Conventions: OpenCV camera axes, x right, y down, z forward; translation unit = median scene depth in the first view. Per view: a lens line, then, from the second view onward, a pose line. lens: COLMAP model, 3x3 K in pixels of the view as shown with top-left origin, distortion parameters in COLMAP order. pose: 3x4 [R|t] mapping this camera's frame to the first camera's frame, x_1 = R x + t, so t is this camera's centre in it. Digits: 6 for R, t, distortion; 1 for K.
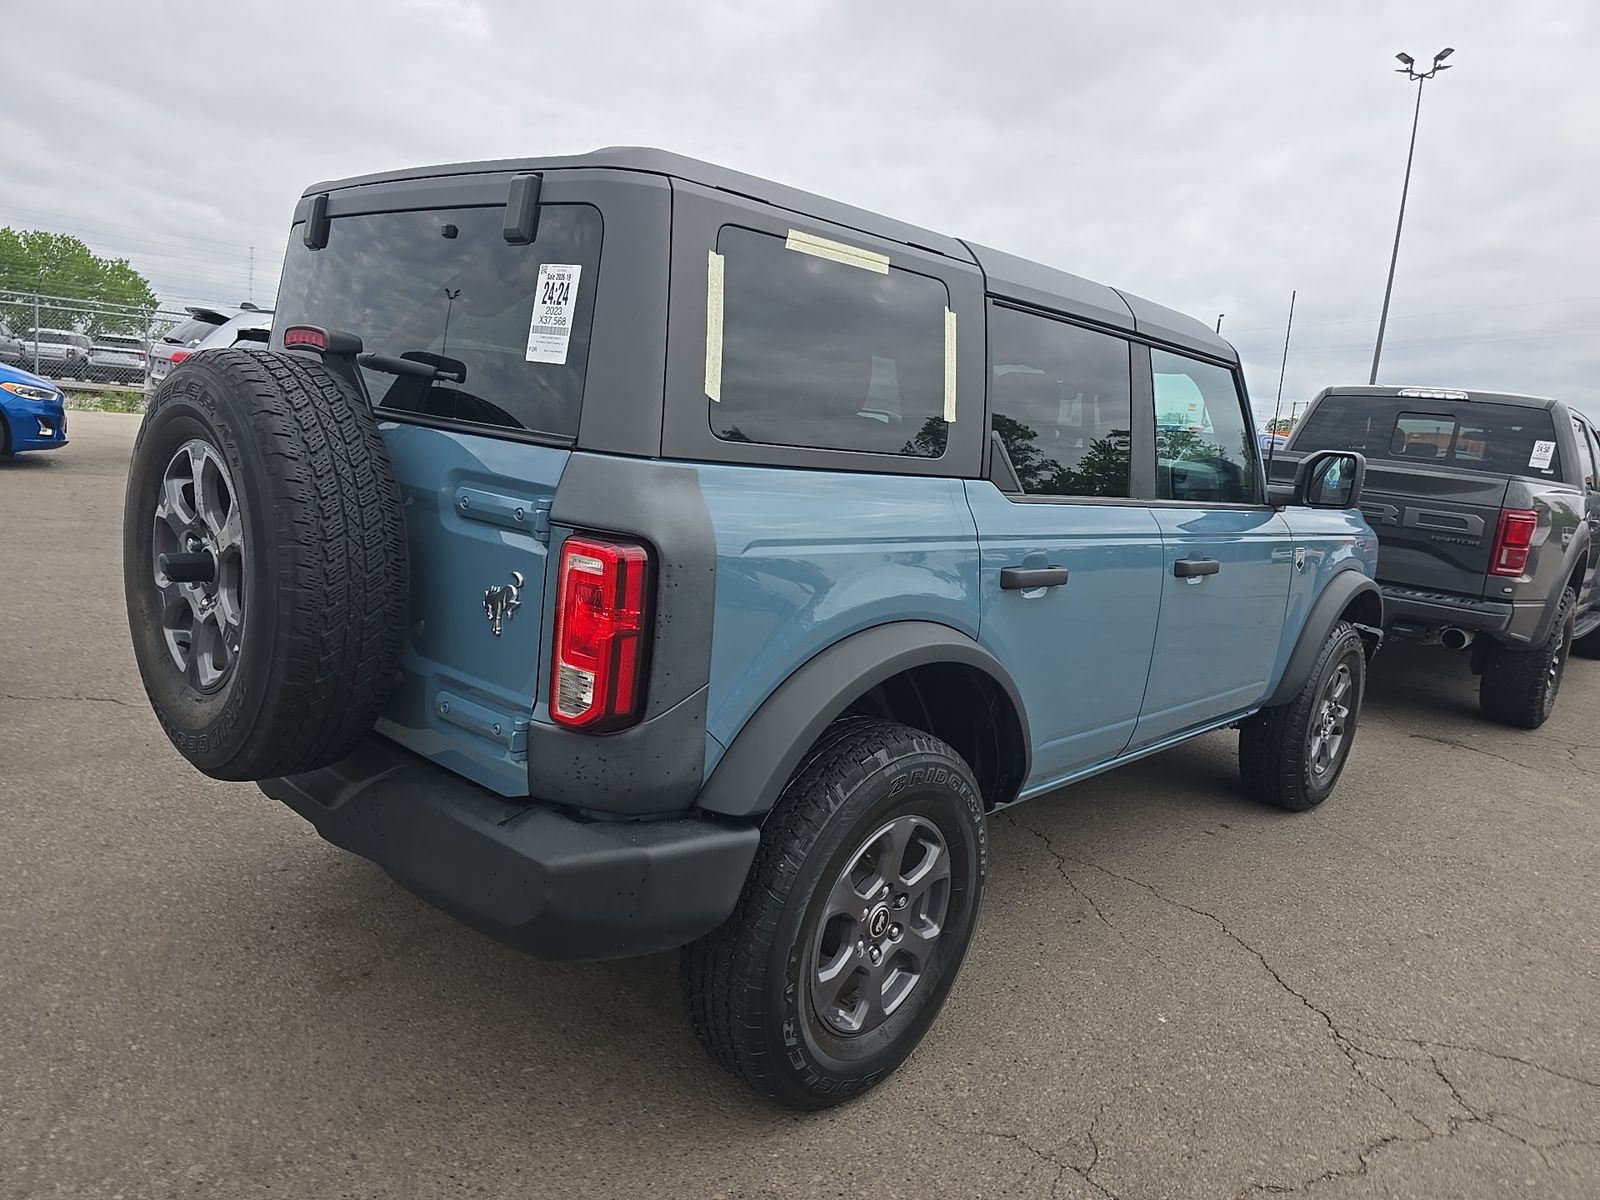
lens RADIAL K [[1057.9, 0, 800.0], [0, 1057.9, 600.0], [0, 0, 1]] dist [0.067293, -0.071286]
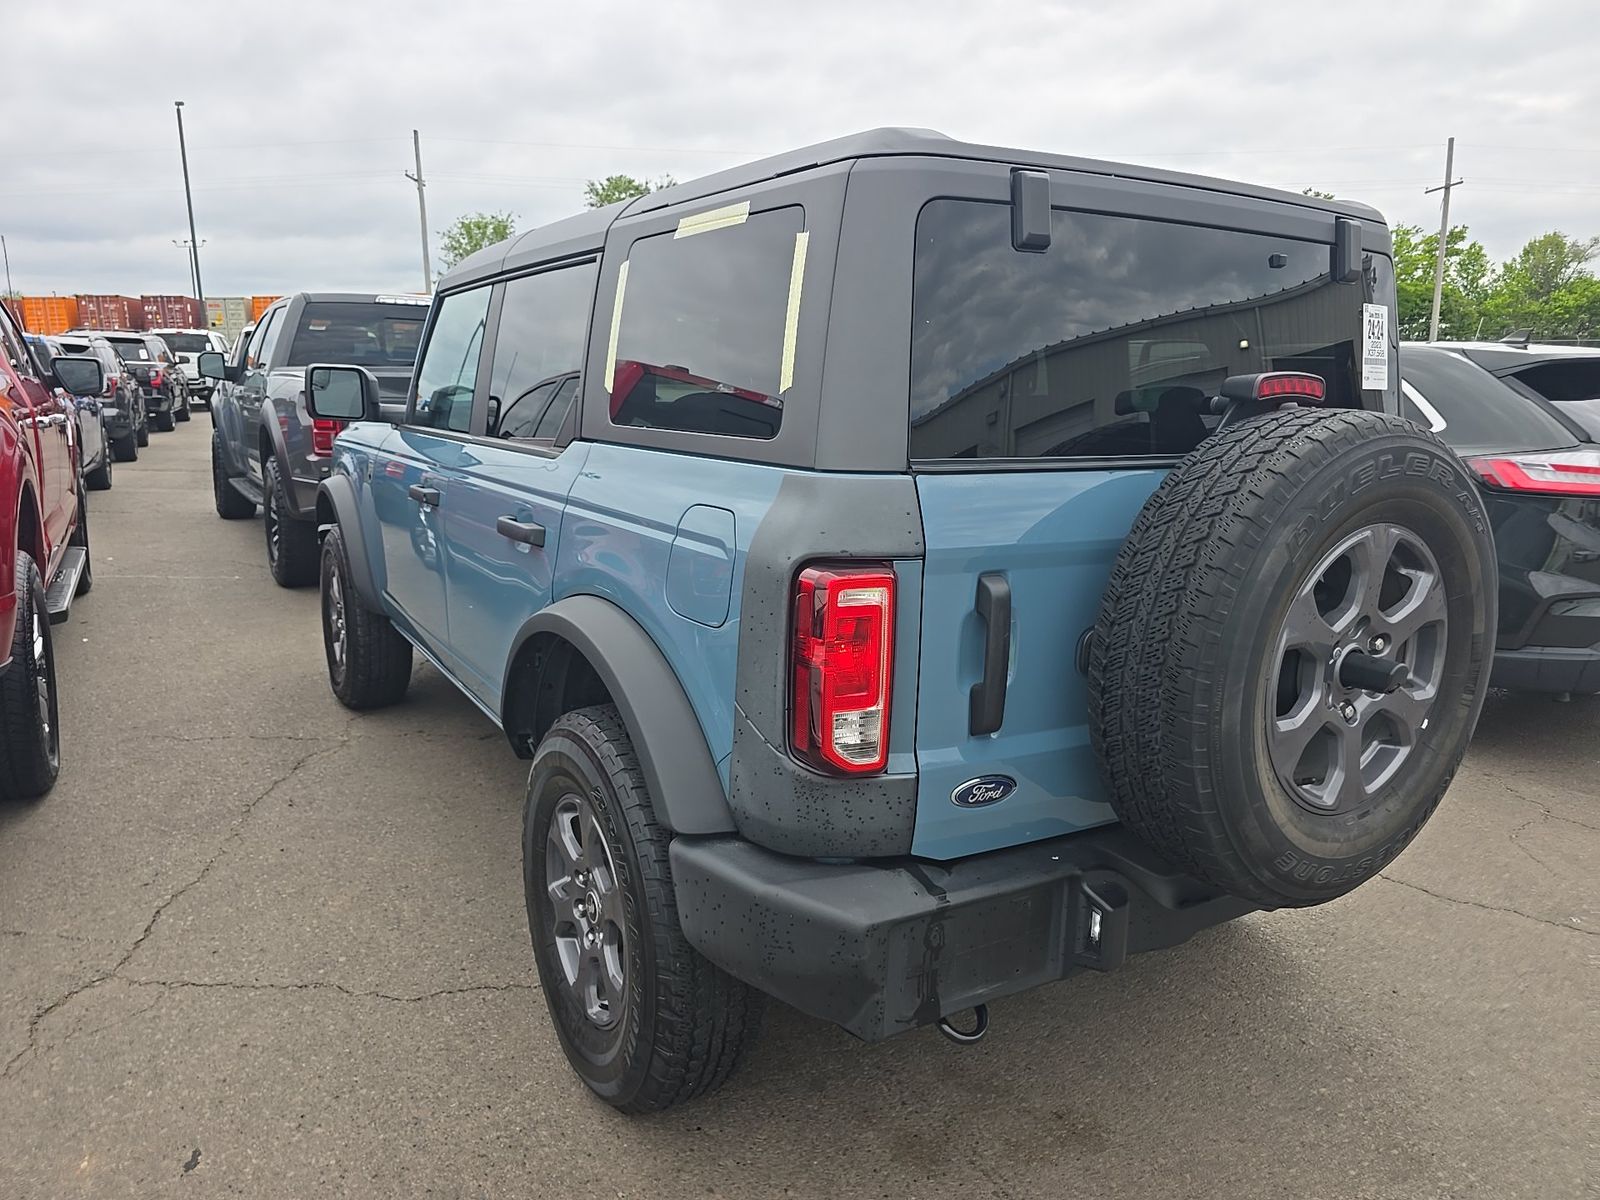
lens RADIAL K [[1057.9, 0, 800.0], [0, 1057.9, 600.0], [0, 0, 1]] dist [0.067293, -0.071286]
pose [[0.298369, -0.287359, 0.910165, -1.571838], [0.177613, 0.953661, 0.242867, -0.400643], [-0.937779, 0.089193, 0.335582, 1.215037]]
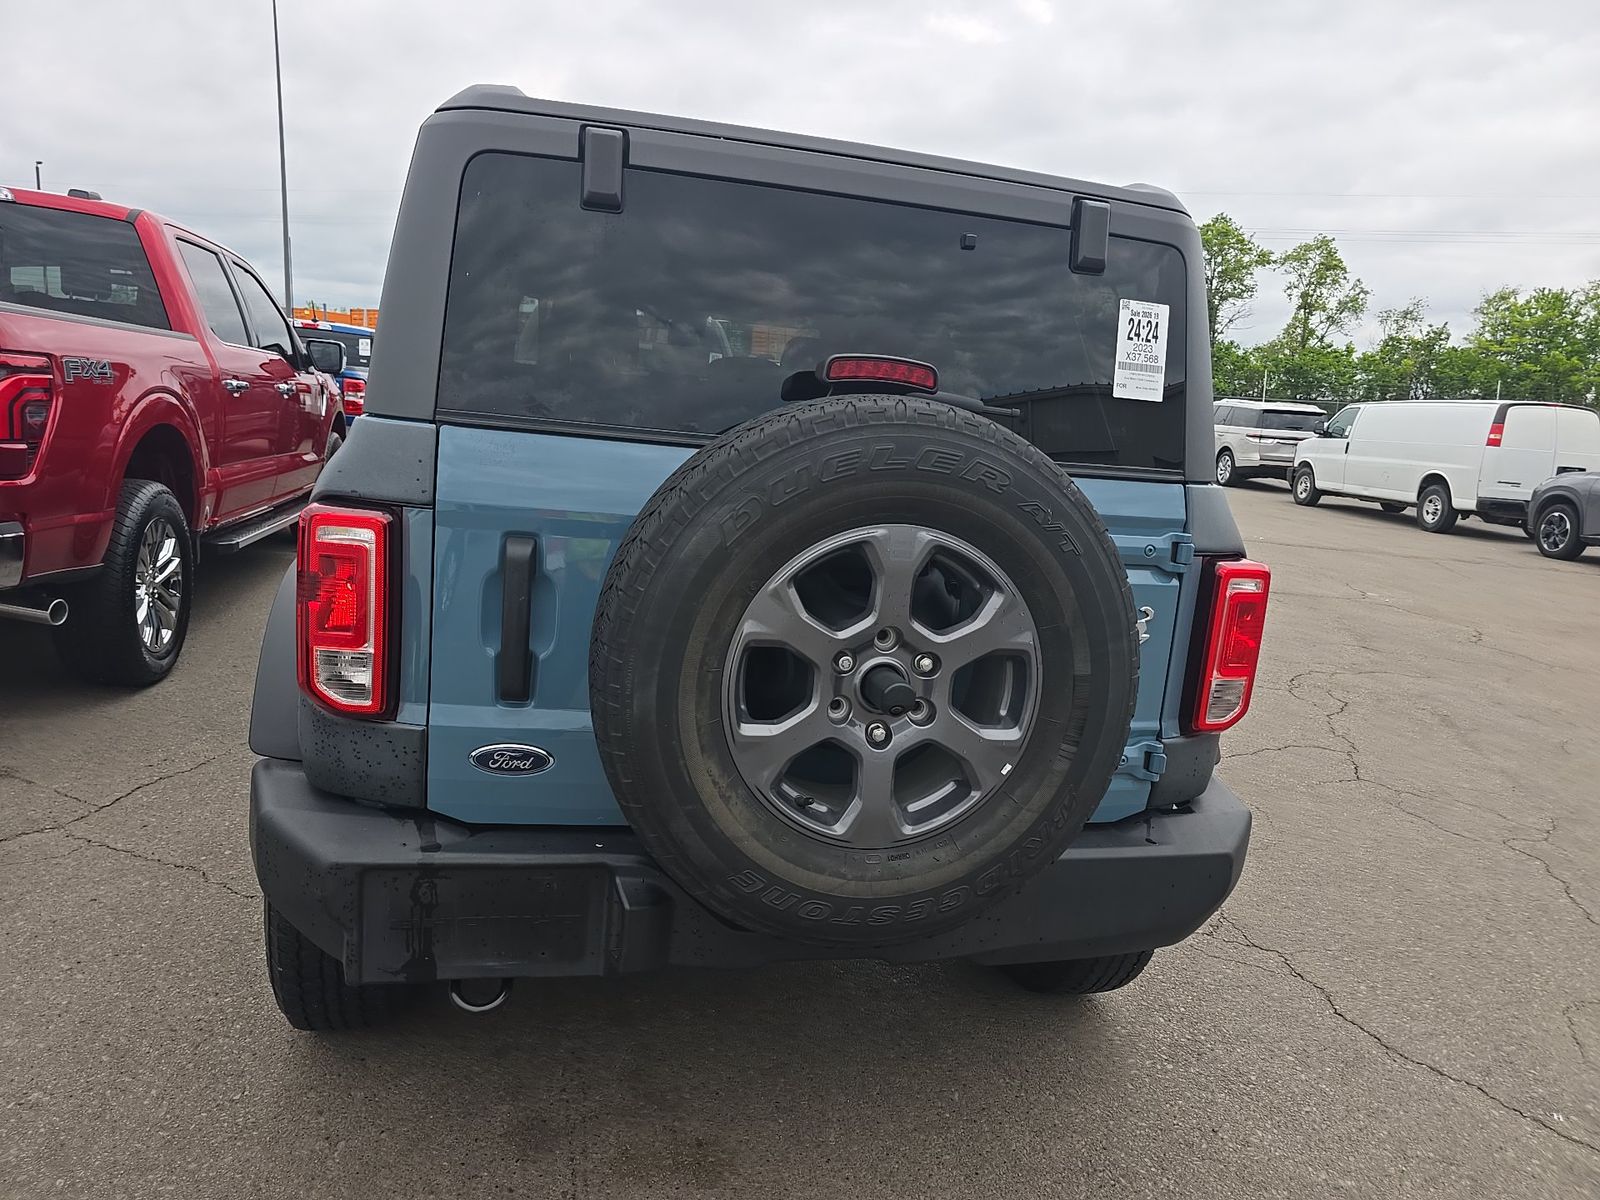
lens RADIAL K [[1057.9, 0, 800.0], [0, 1057.9, 600.0], [0, 0, 1]] dist [0.067293, -0.071286]
pose [[0.585048, -0.202731, 0.785251, -1.266284], [0.114345, 0.979200, 0.167611, -0.243037], [-0.802897, -0.008271, 0.596060, 0.650634]]
